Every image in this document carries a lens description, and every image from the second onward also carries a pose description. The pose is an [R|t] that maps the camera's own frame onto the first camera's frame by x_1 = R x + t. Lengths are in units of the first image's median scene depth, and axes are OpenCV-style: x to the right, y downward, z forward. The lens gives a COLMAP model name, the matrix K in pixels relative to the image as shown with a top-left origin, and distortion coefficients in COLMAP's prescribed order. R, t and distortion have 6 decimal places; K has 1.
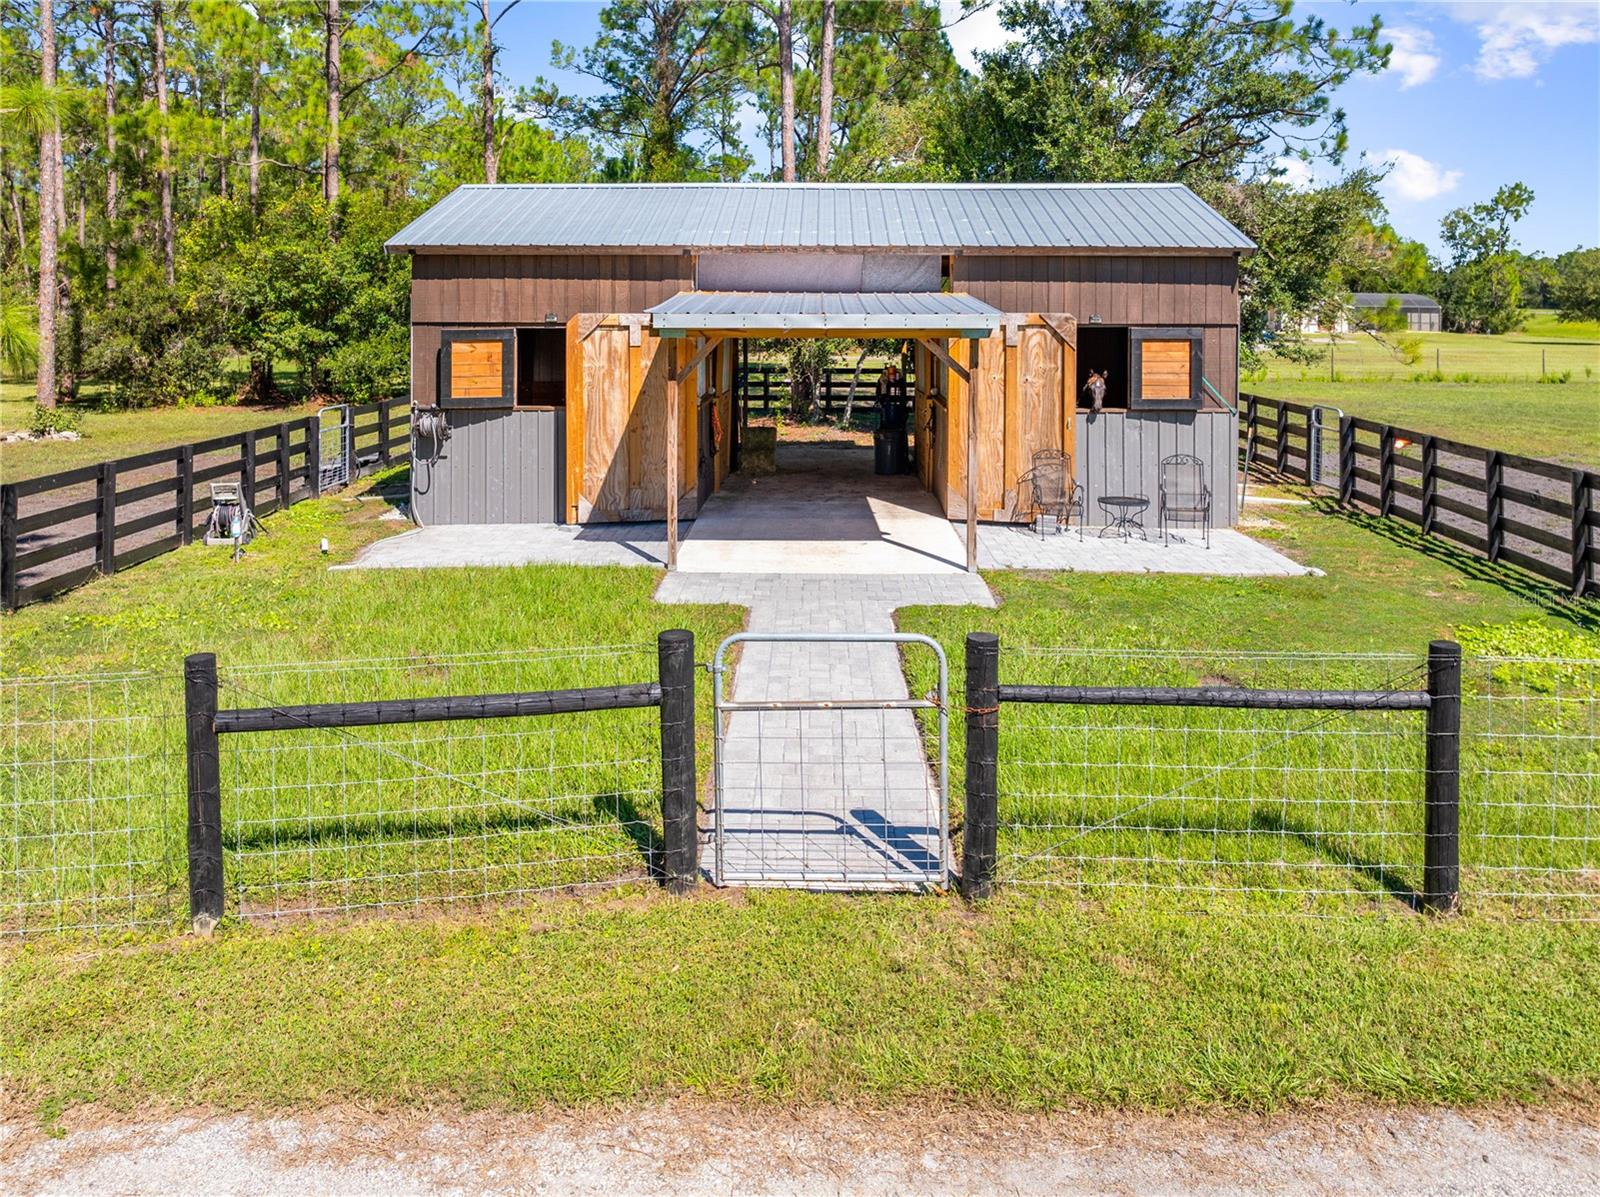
lens RADIAL K [[1139.5, 0, 806.8], [0, 1139.5, 598.5], [0, 0, 1]] dist [-0.016017, -0.013425]
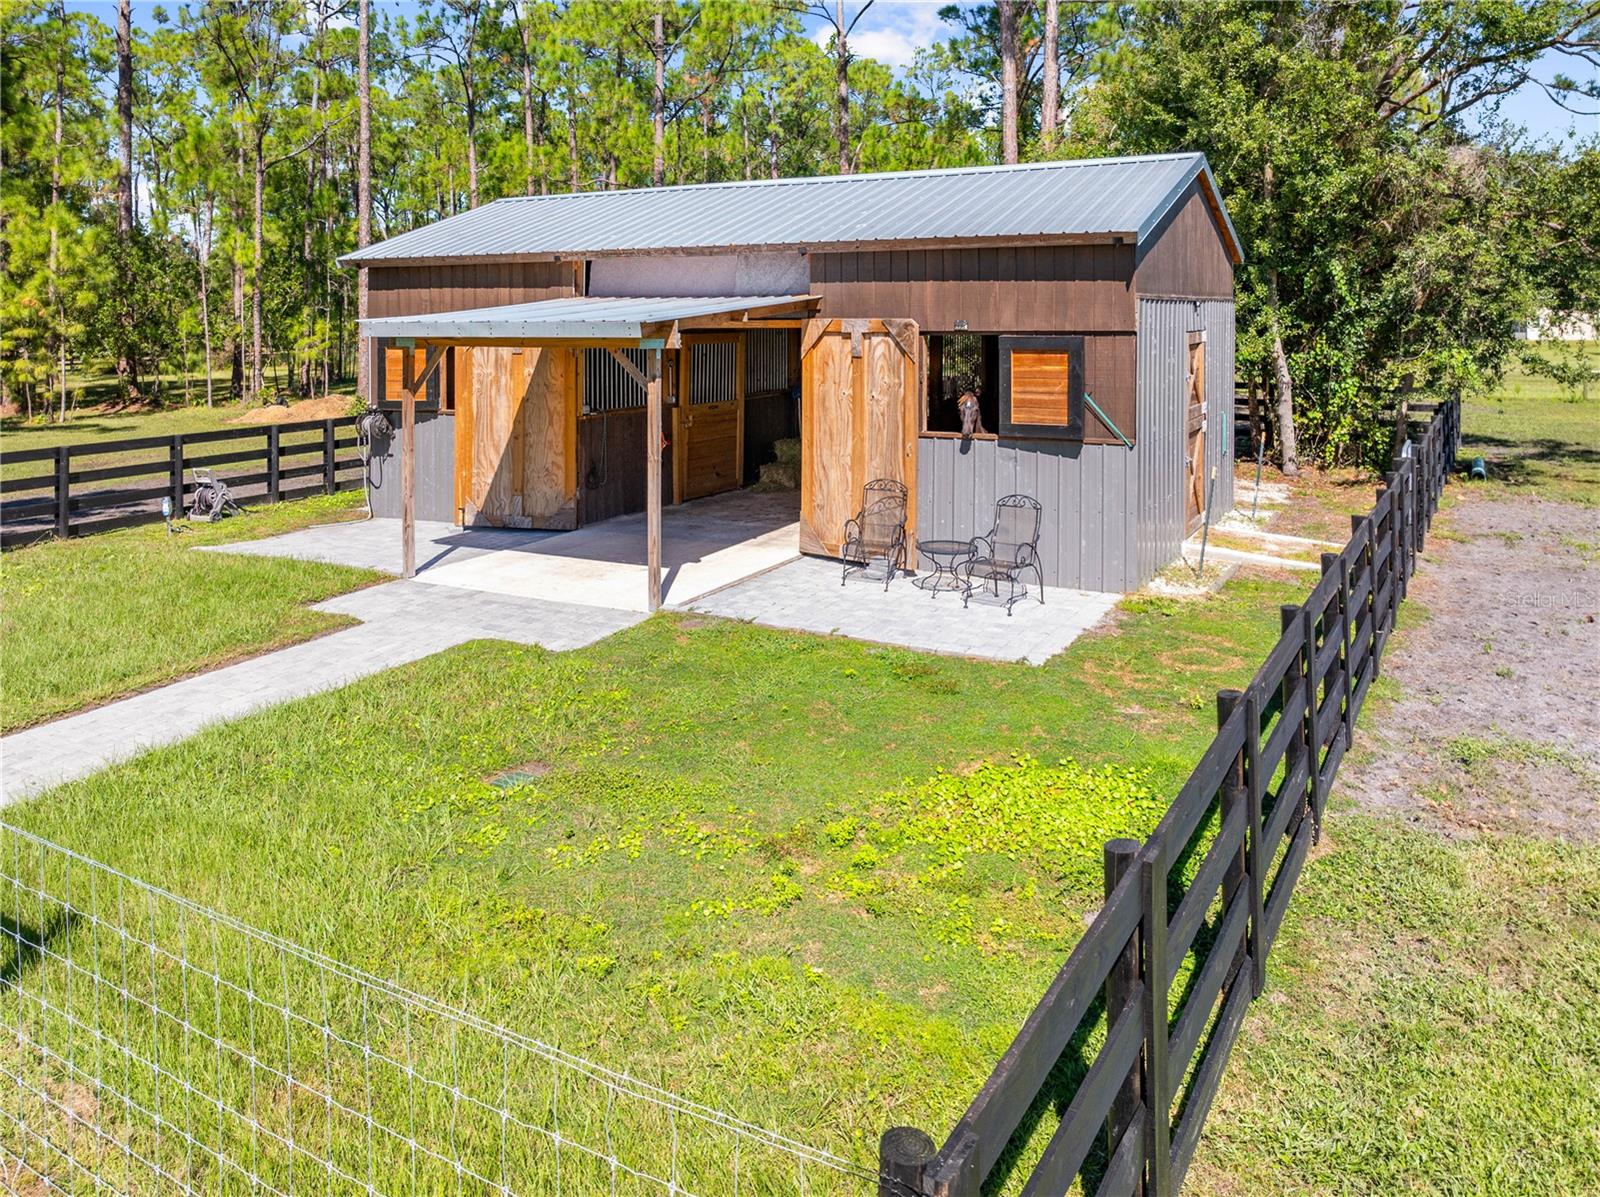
lens RADIAL K [[1139.5, 0, 806.8], [0, 1139.5, 598.5], [0, 0, 1]] dist [-0.016017, -0.013425]
pose [[0.891271, 0.103284, -0.441553, 0.537857], [-0.104580, 0.994284, 0.021480, -0.054952], [0.441247, 0.027033, 0.896978, 0.217116]]
